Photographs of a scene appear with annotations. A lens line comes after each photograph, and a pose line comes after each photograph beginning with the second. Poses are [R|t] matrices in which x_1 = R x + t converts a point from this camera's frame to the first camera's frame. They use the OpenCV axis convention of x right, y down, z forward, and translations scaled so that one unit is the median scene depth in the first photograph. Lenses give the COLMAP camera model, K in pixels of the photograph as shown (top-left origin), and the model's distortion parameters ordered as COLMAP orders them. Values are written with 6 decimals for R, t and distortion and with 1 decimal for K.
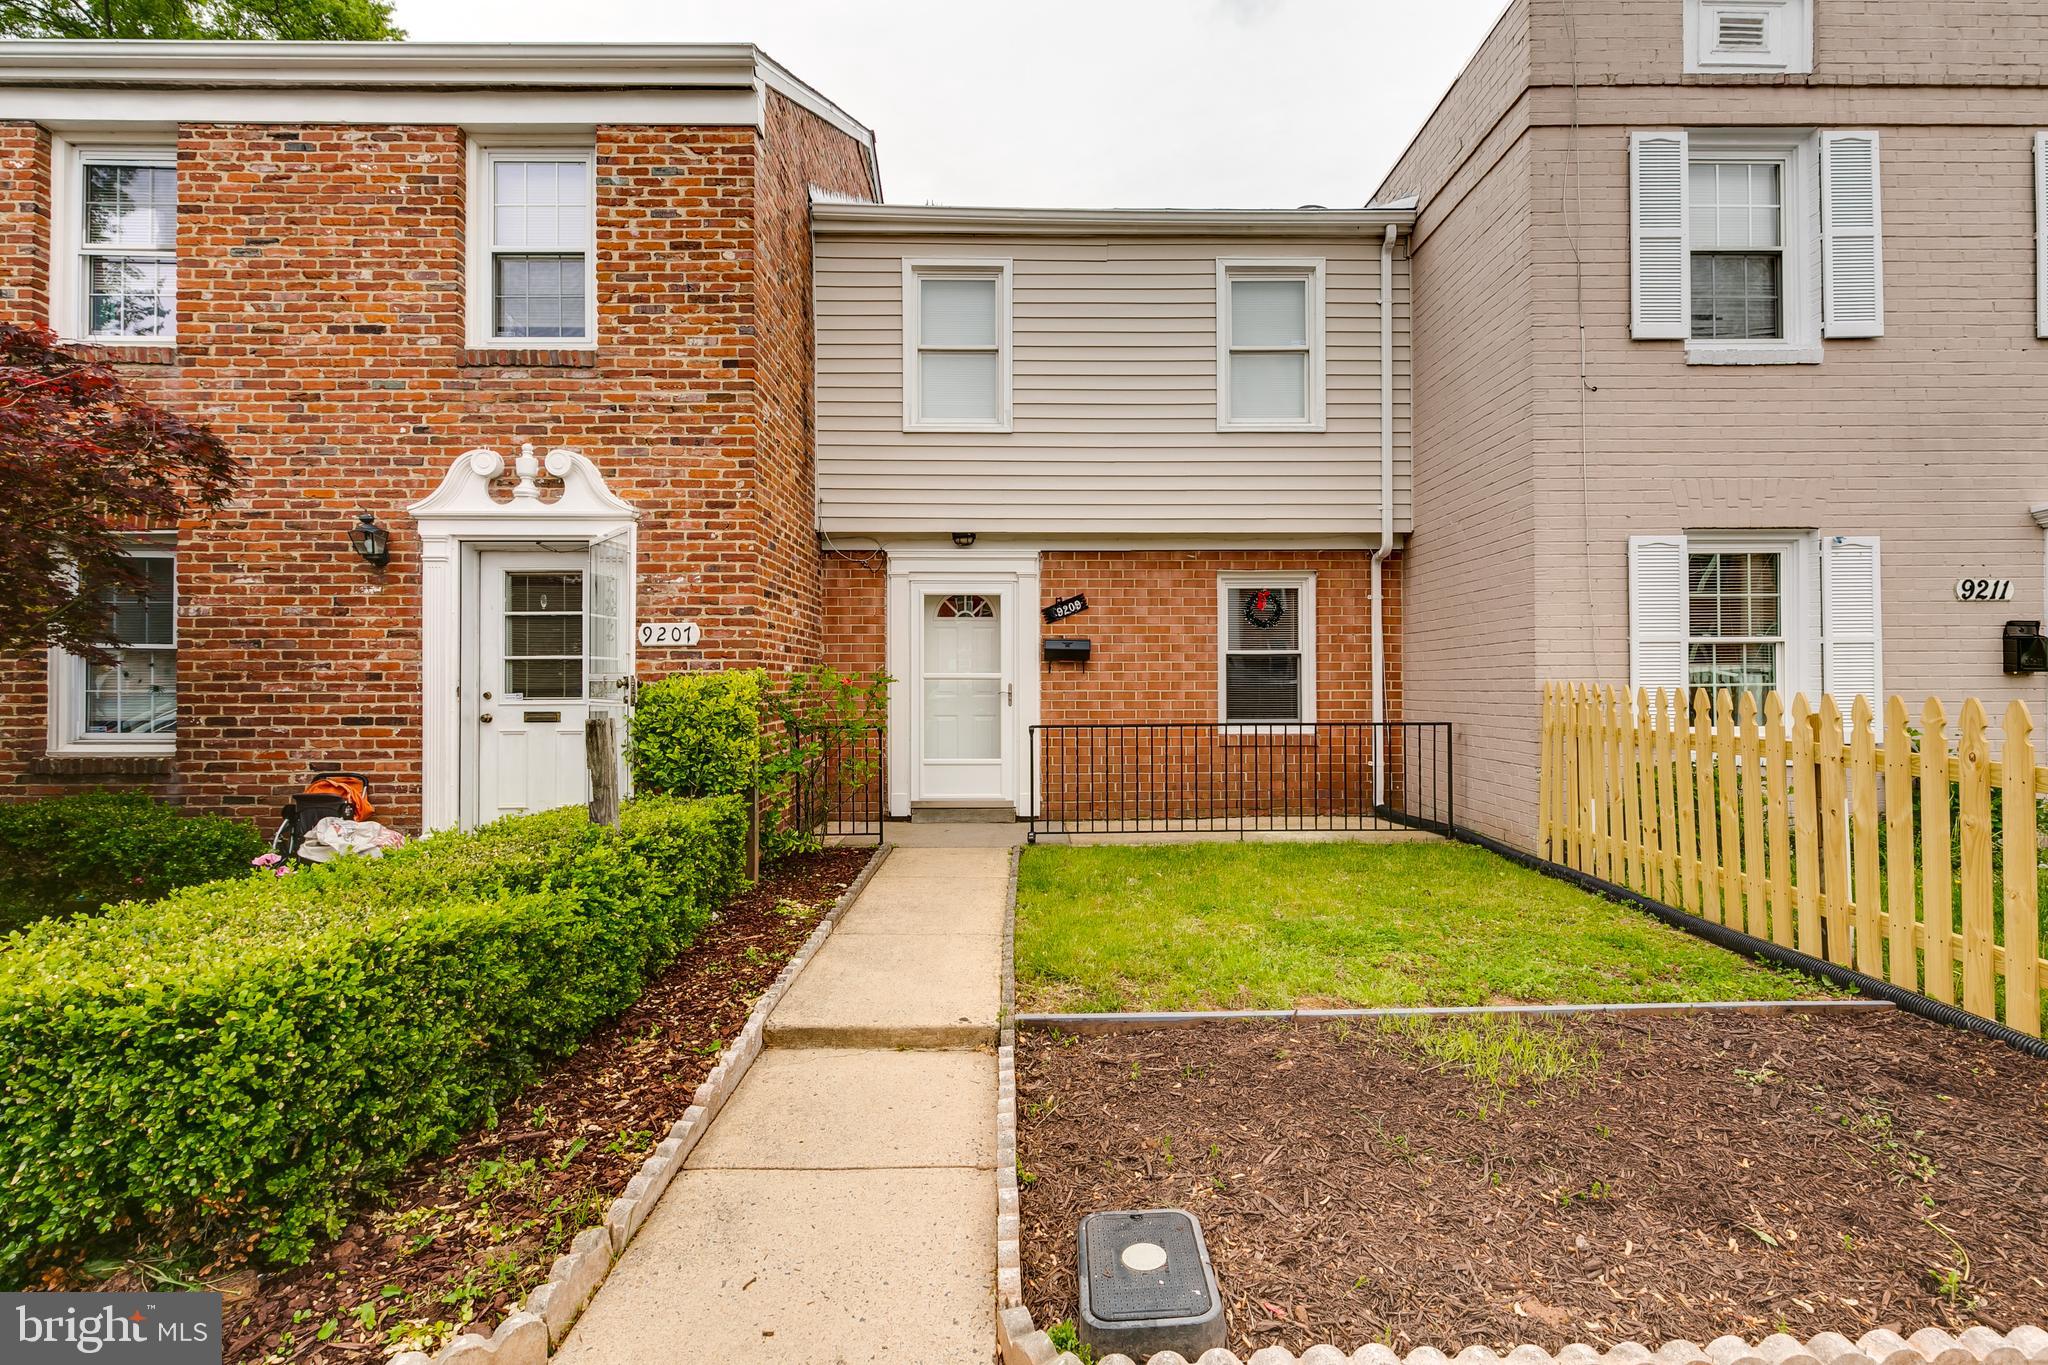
lens RADIAL K [[916.4, 0, 1031.8], [0, 916.4, 675.1], [0, 0, 1]] dist [0.007635, -0.004733]
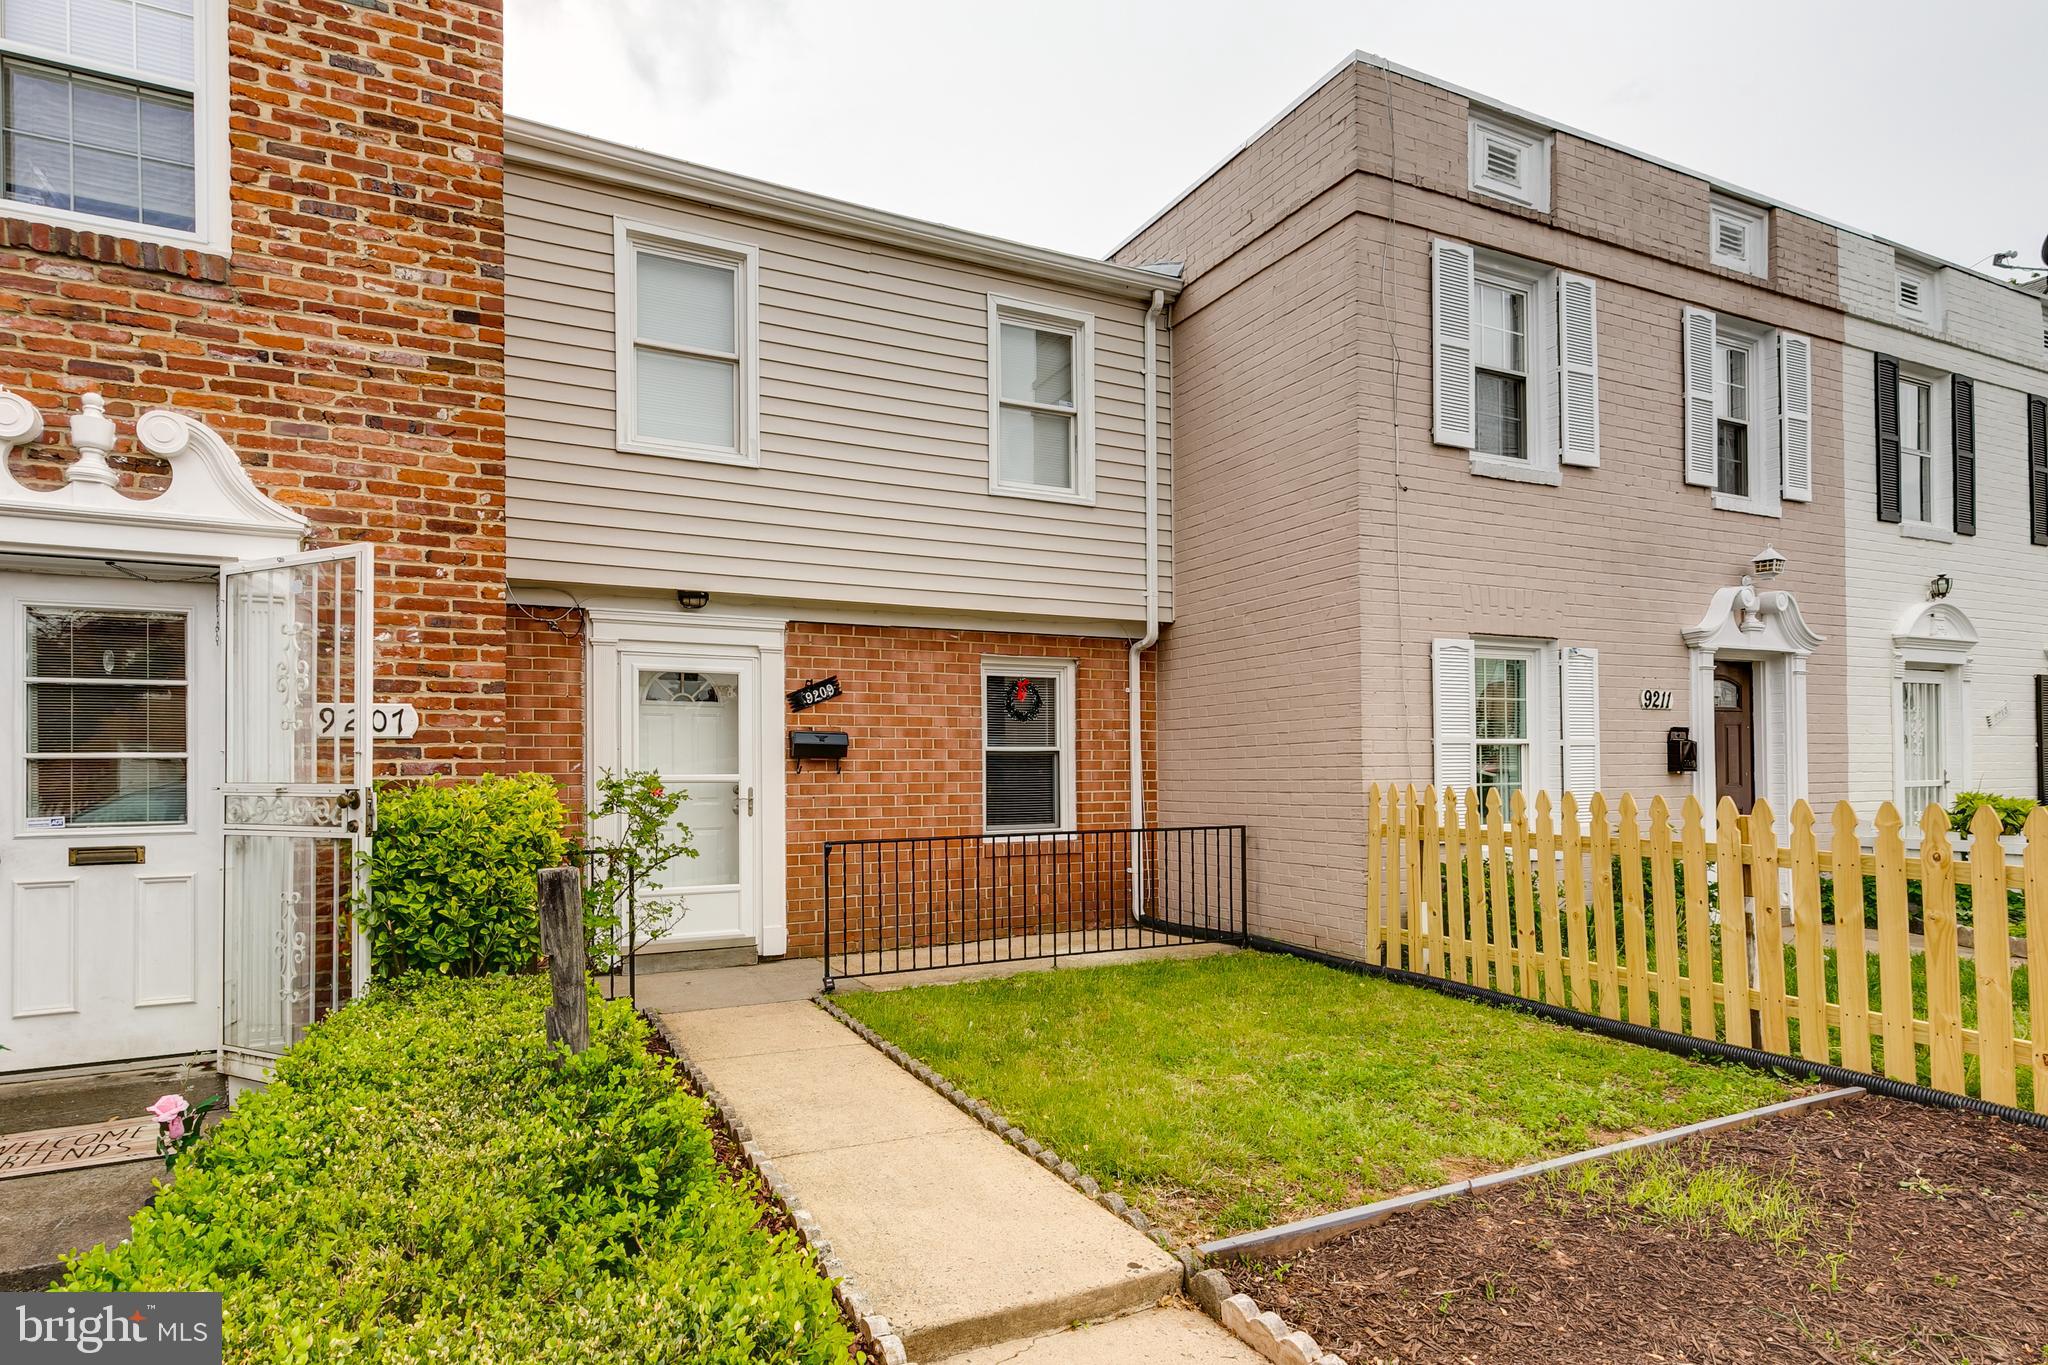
lens RADIAL K [[1023.0, 0, 904.9], [0, 1023.0, 761.6], [0, 0, 1]] dist [0.013306, -0.001221]
pose [[0.921174, 0.000012, 0.389151, -0.323664], [0.001859, 0.999988, -0.004431, -0.011794], [-0.389146, 0.004805, 0.921164, 0.186858]]
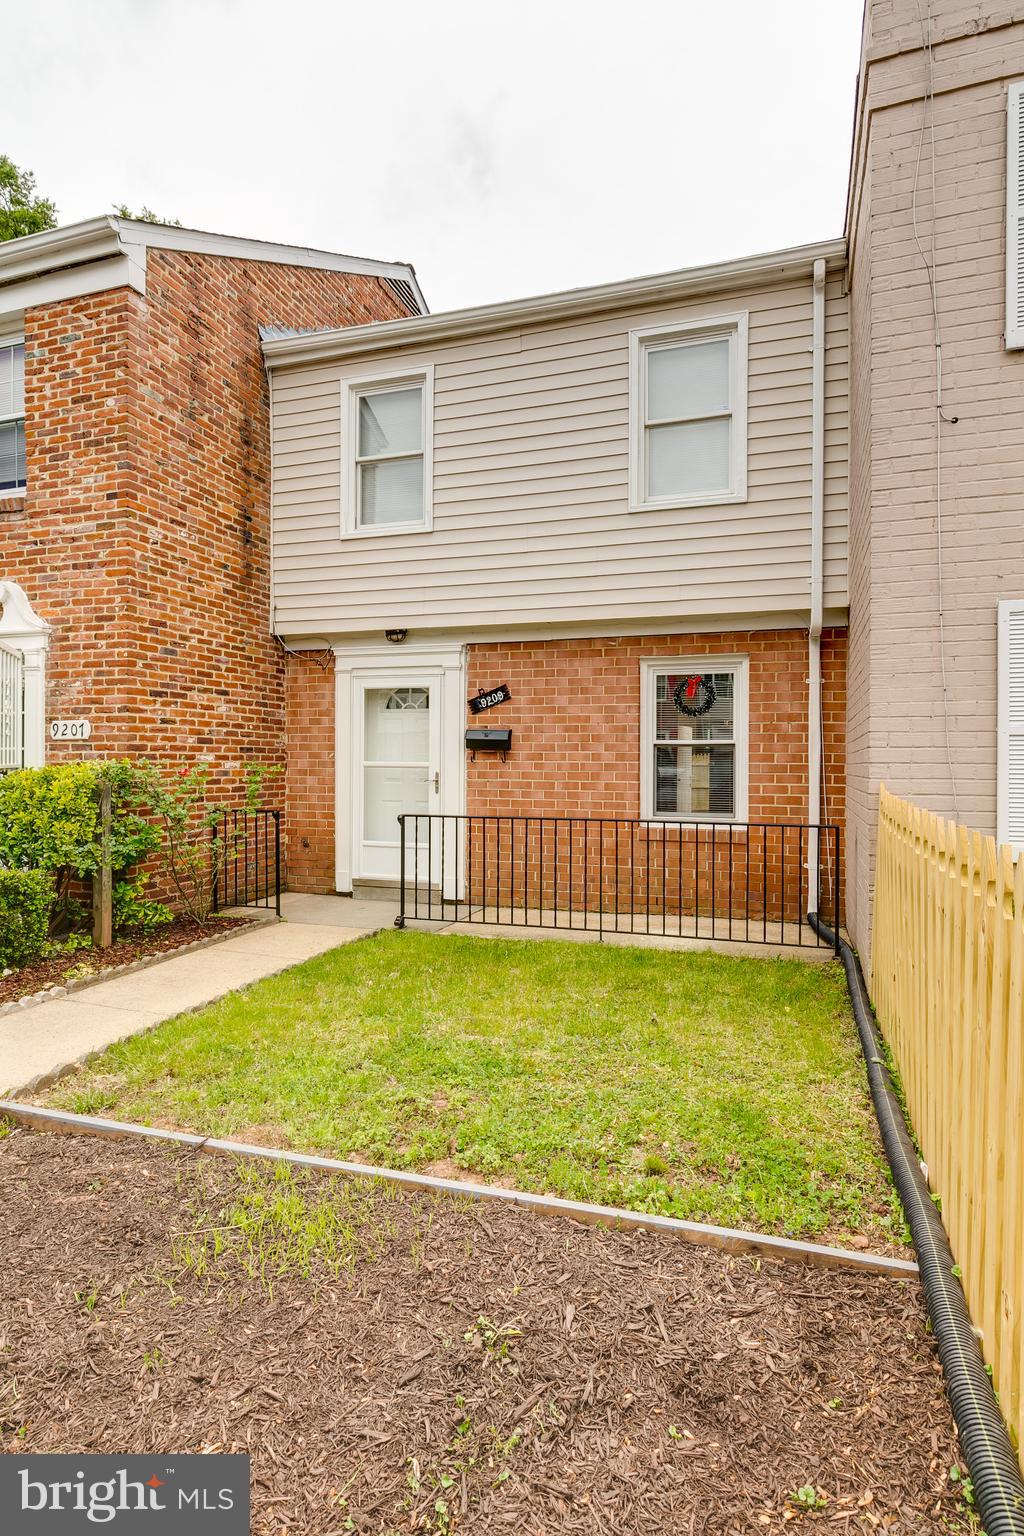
lens RADIAL K [[829.4, 0, 504.5], [0, 829.4, 764.8], [0, 0, 1]] dist [-0.001384, 0.000263]
pose [[0.940128, 0.010004, -0.340675, 0.495112], [-0.005255, 0.999876, 0.014860, -0.018123], [0.340782, -0.012180, 0.940064, 0.179402]]
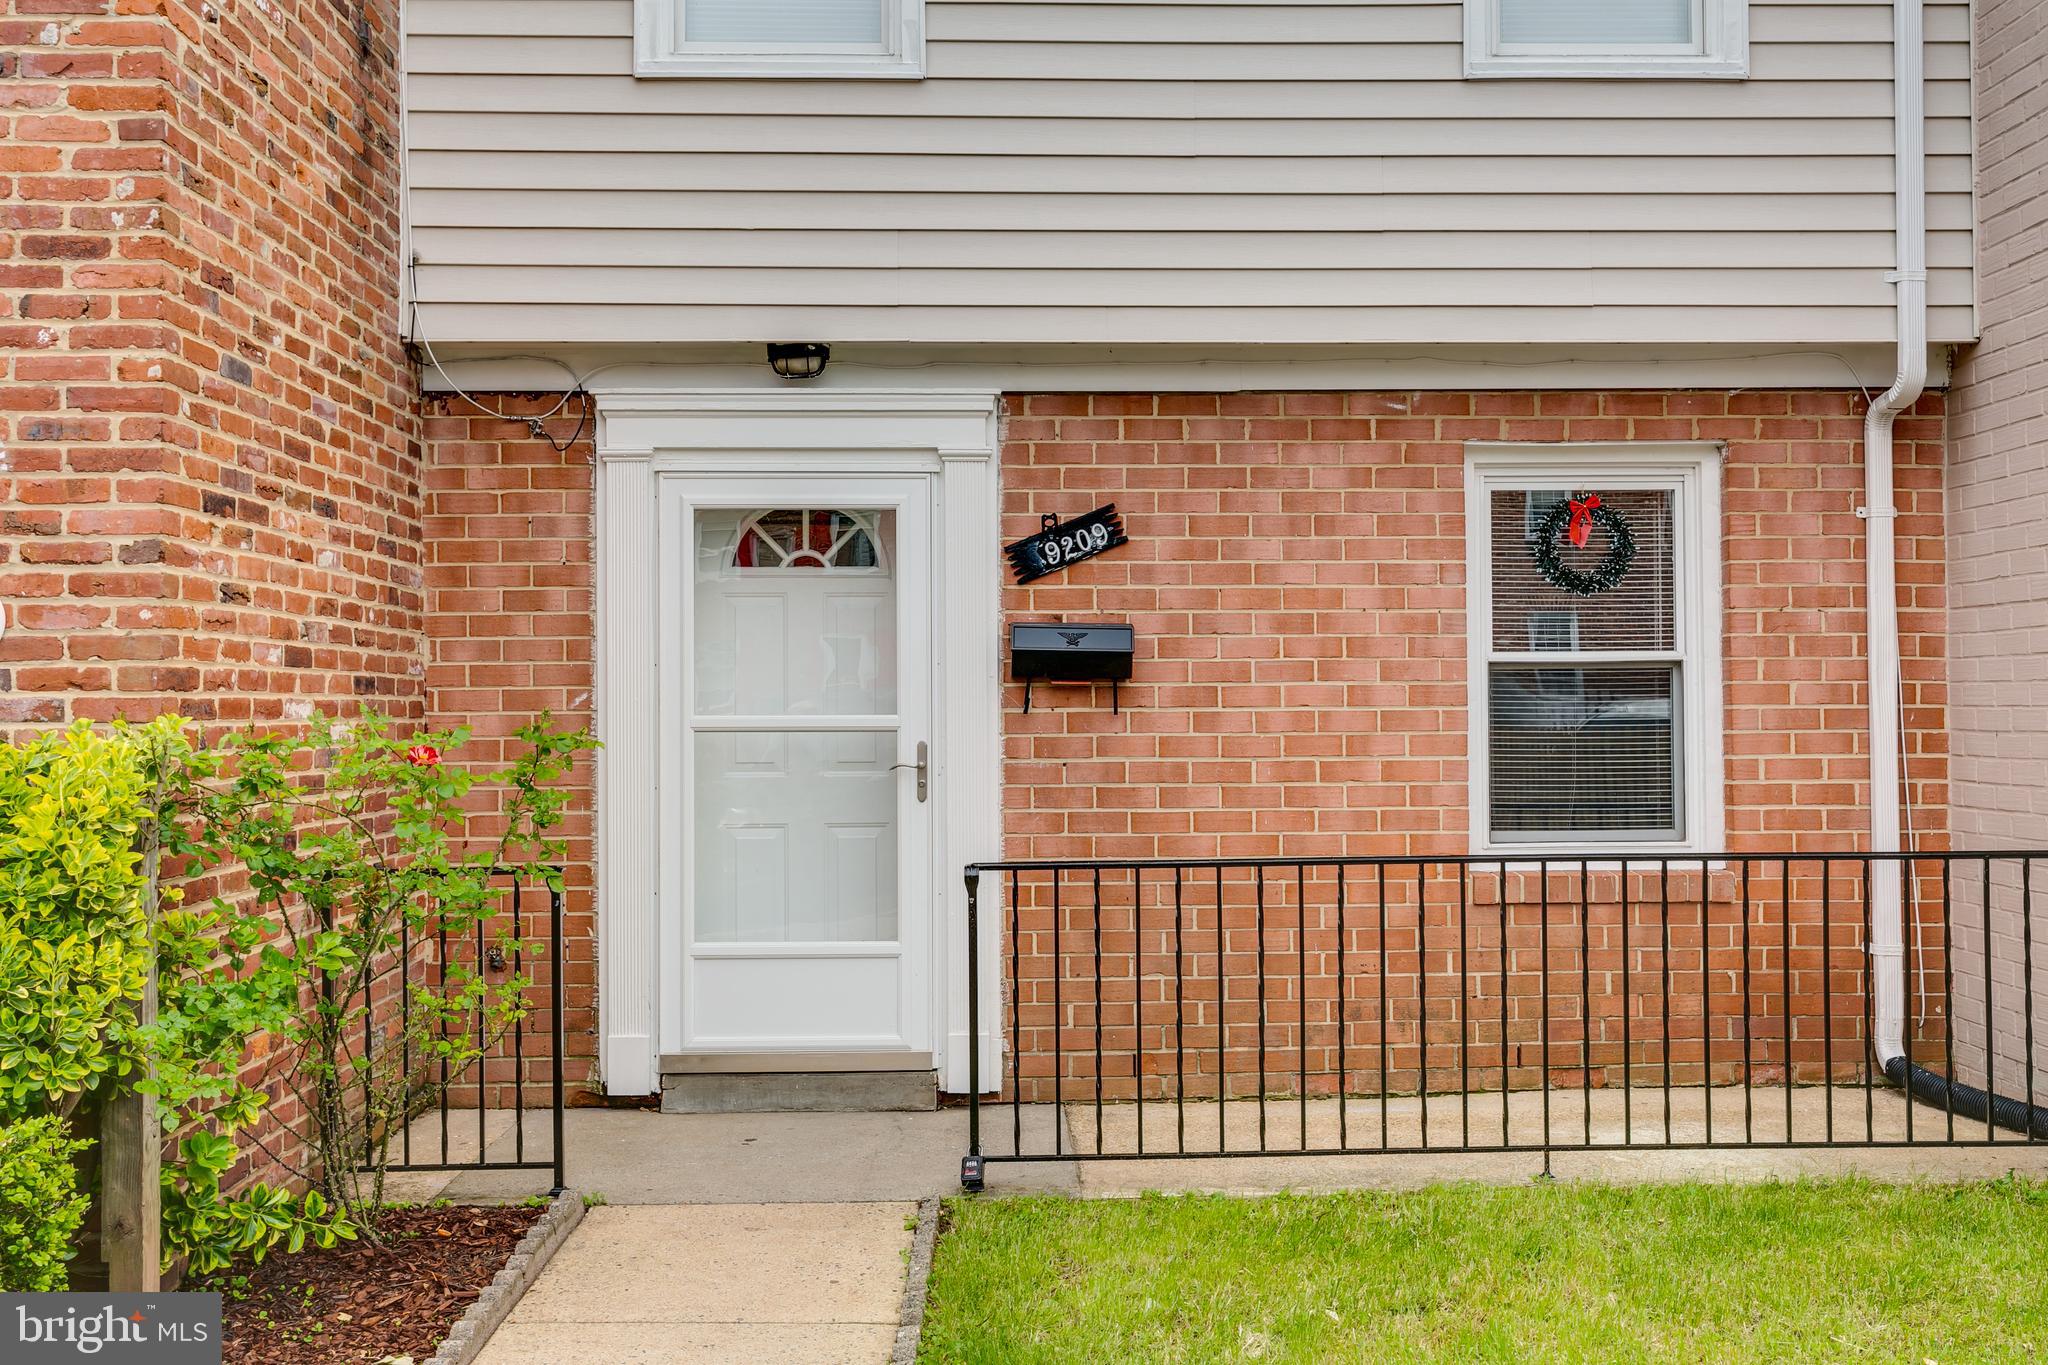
lens RADIAL K [[1957.5, 0, 1035.7], [0, 1957.5, 672.5], [0, 0, 1]] dist [0.002547, 0.002604]
pose [[0.999935, -0.003349, 0.010869, 0.019613], [0.003430, 0.999966, -0.007479, -0.017857], [-0.010843, 0.007516, 0.999913, 0.253100]]
